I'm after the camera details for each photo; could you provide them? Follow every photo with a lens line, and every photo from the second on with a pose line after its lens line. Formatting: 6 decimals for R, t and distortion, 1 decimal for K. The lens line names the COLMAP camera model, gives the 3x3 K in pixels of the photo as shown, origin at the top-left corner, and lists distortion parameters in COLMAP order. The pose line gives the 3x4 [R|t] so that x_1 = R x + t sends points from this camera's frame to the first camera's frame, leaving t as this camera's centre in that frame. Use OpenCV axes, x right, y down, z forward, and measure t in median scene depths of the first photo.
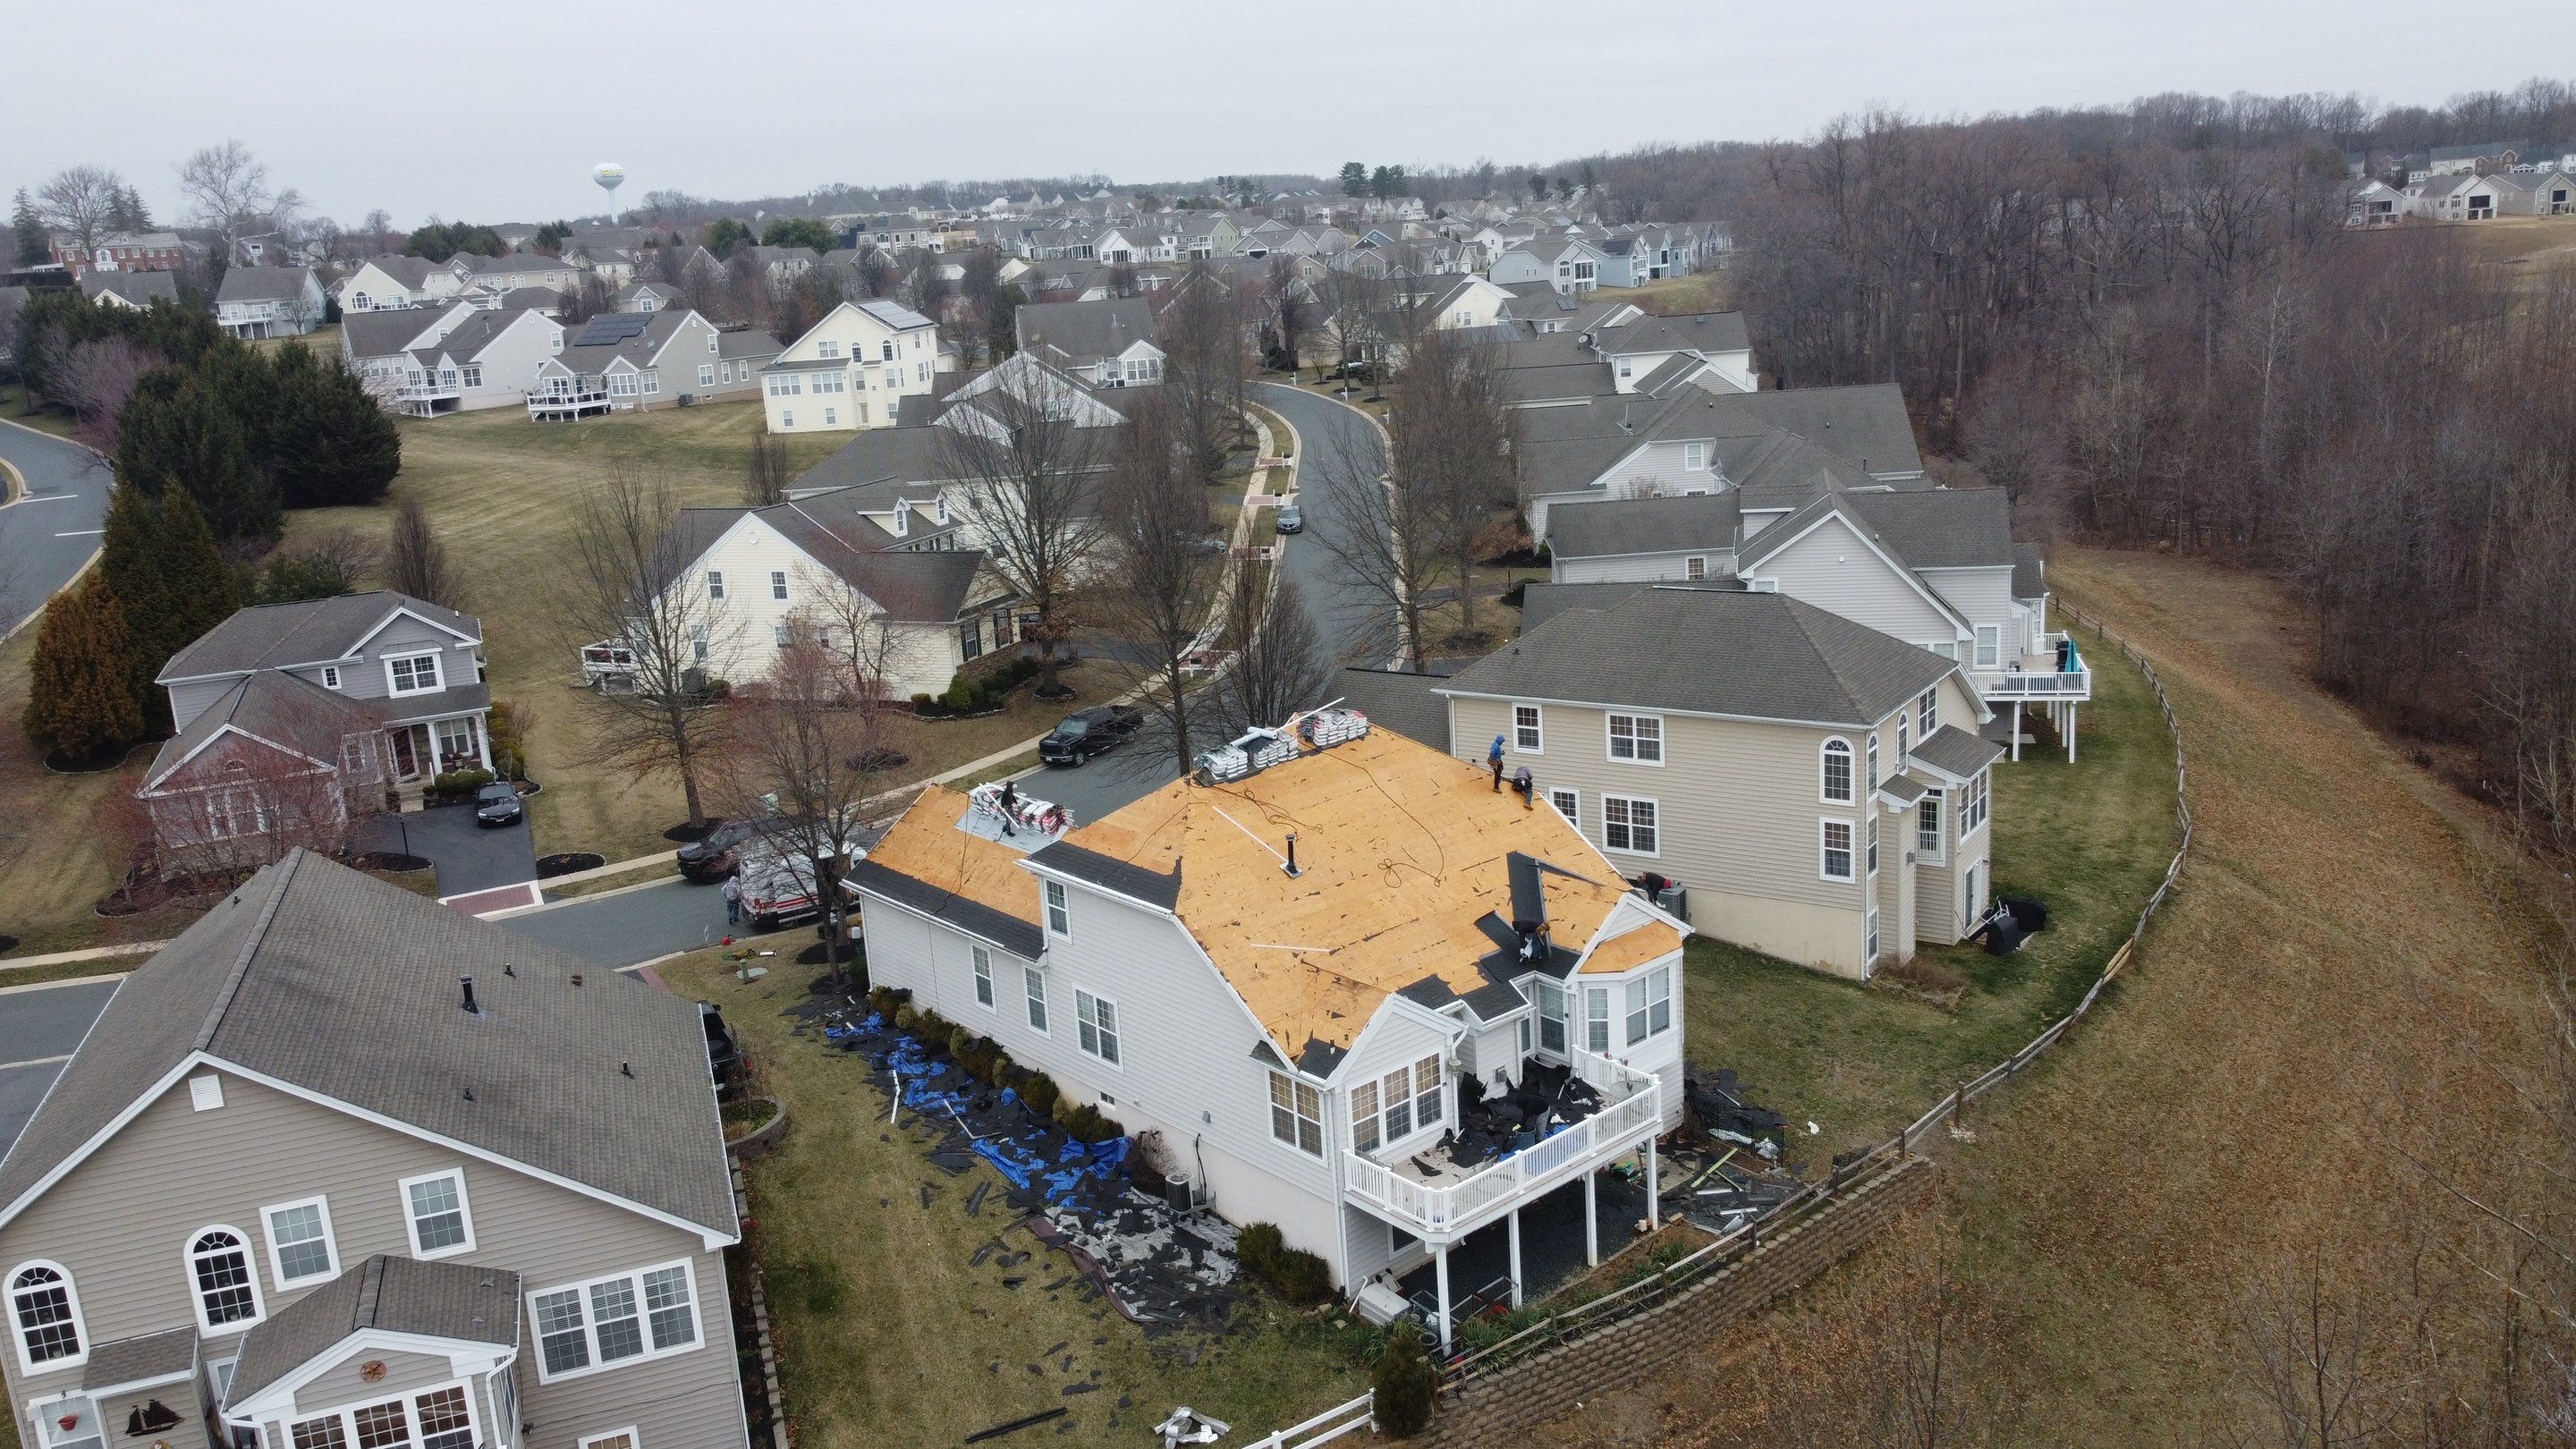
lens RADIAL K [[1956.7, 0, 1281.8], [0, 1956.7, 707.3], [0, 0, 1]] dist [-0.001354, -0.001076]
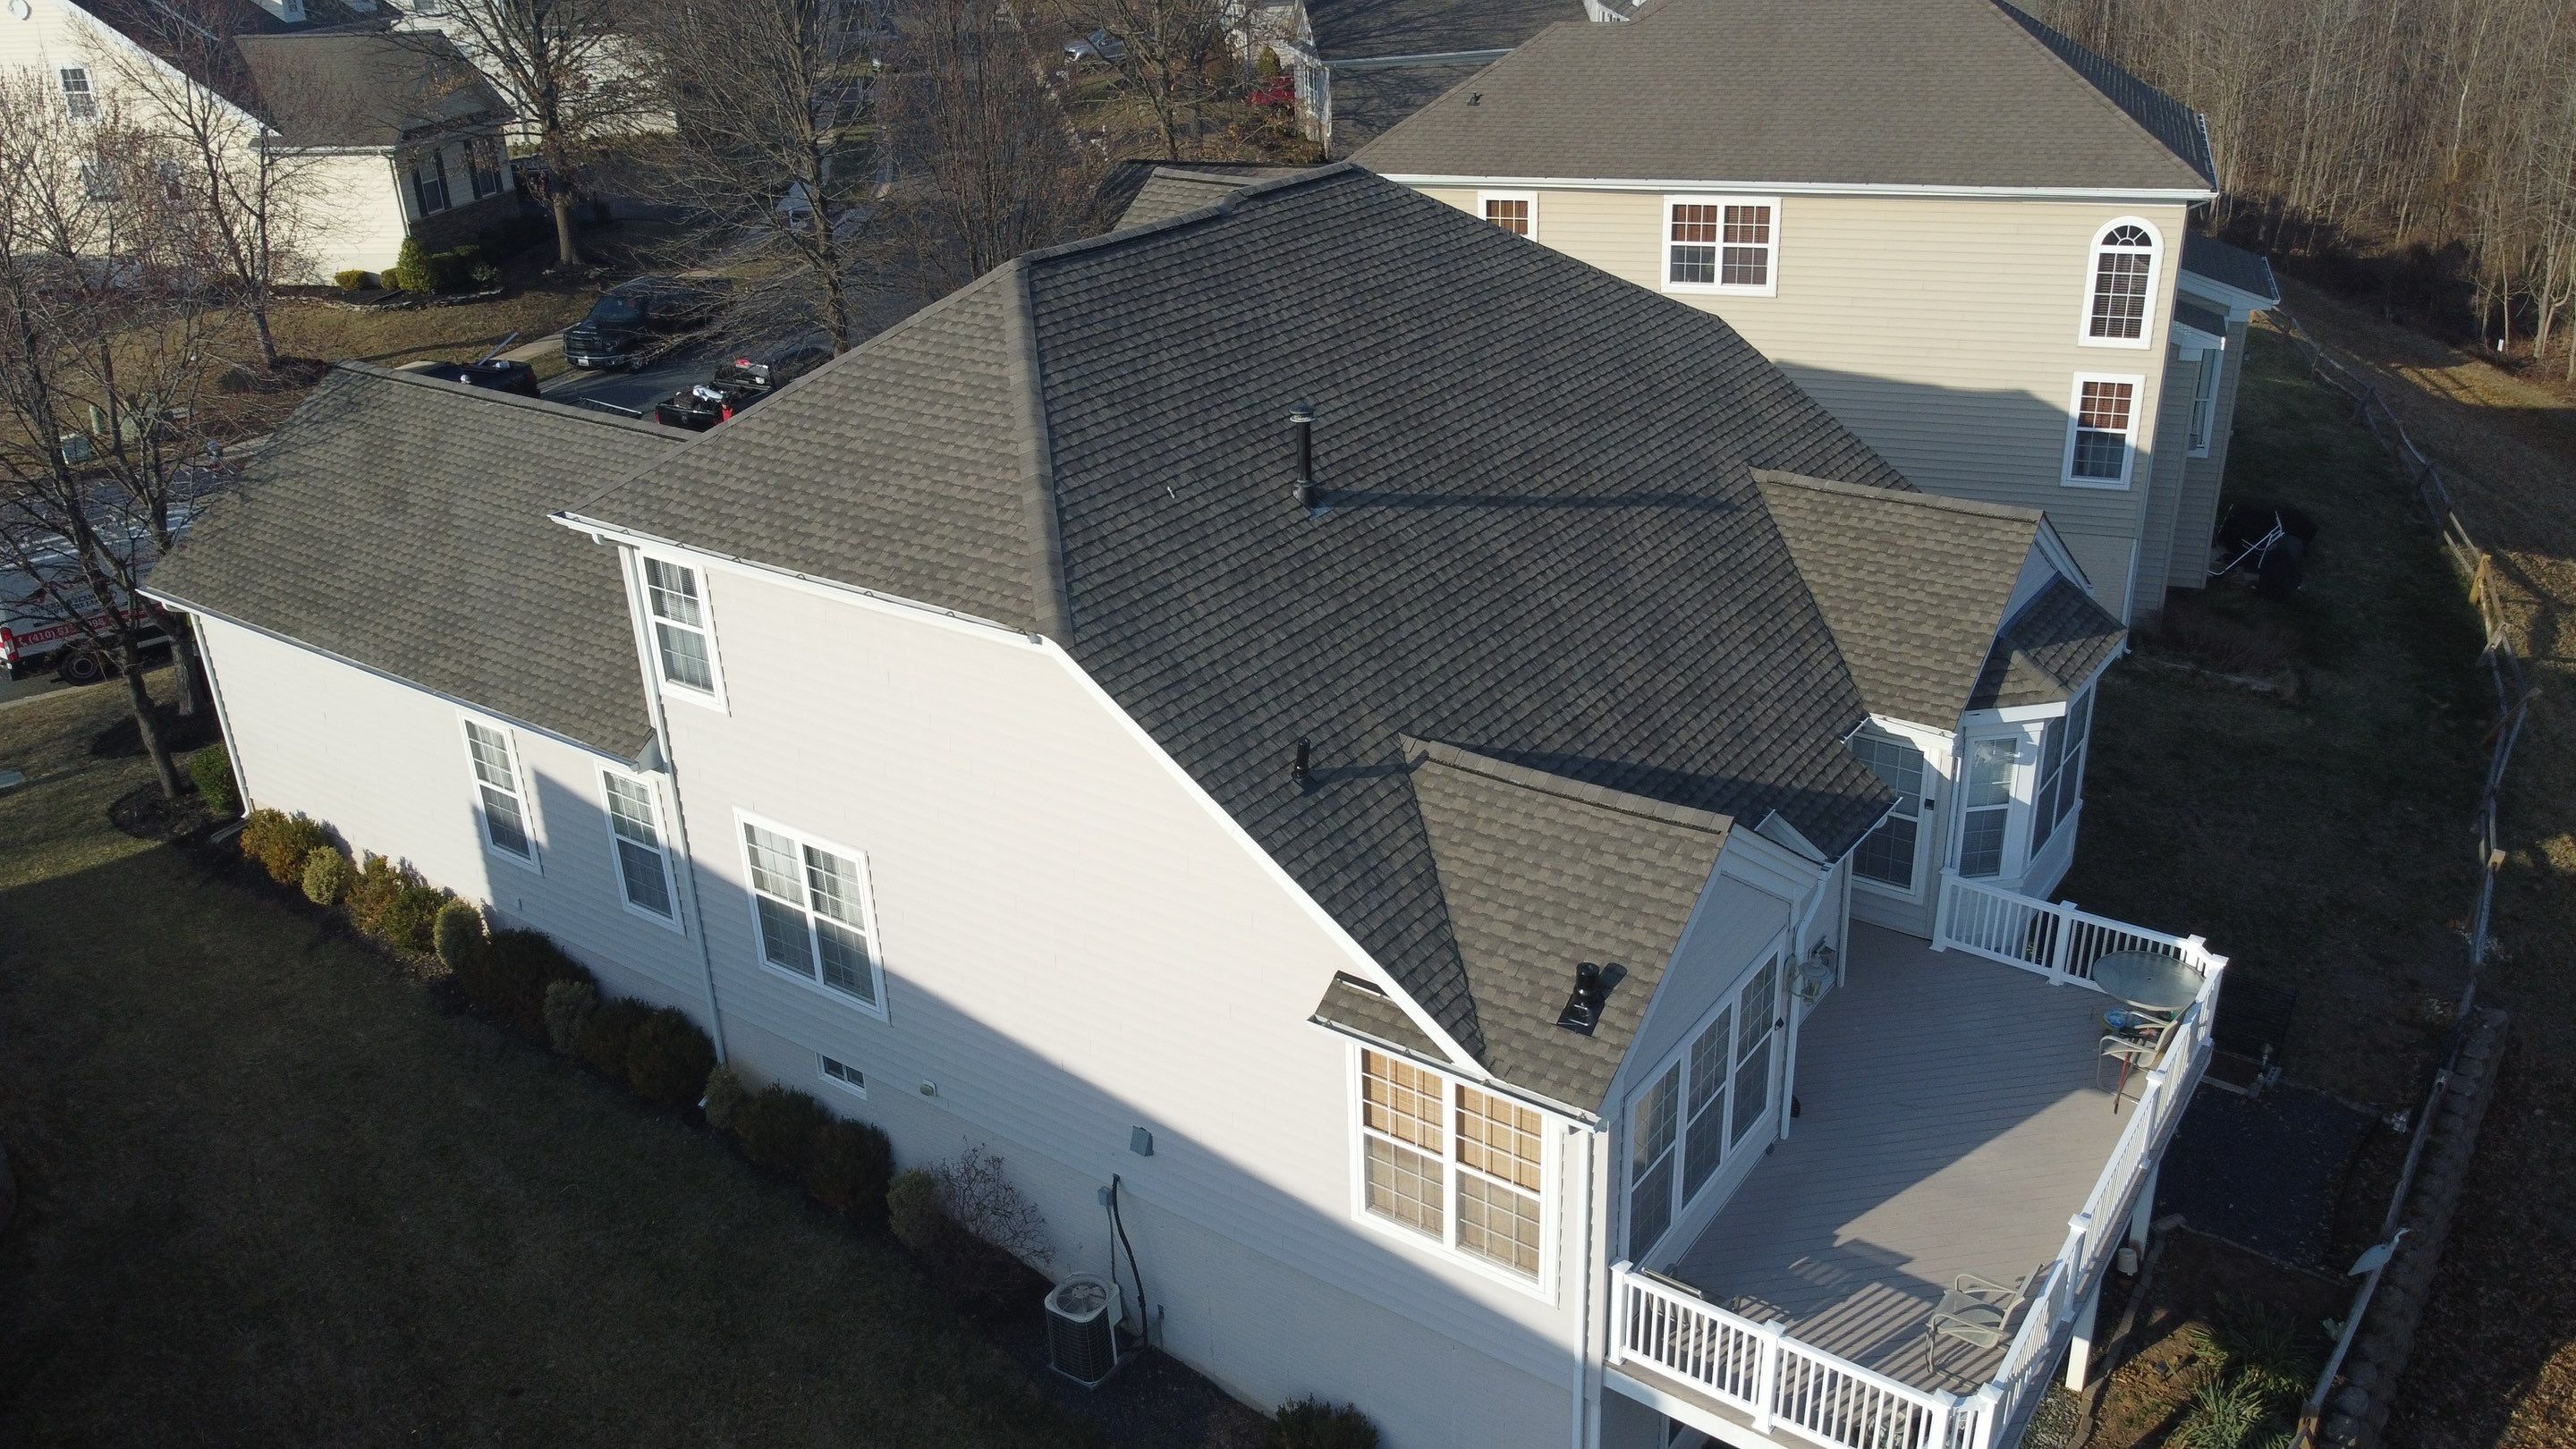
lens RADIAL K [[1956.7, 0, 1281.8], [0, 1956.7, 707.3], [0, 0, 1]] dist [-0.001354, -0.001076]
pose [[0.972622, -0.069212, 0.221848, -0.069805], [0.029833, 0.983908, 0.176165, 0.043266], [-0.230471, -0.164724, 0.959036, 0.484983]]
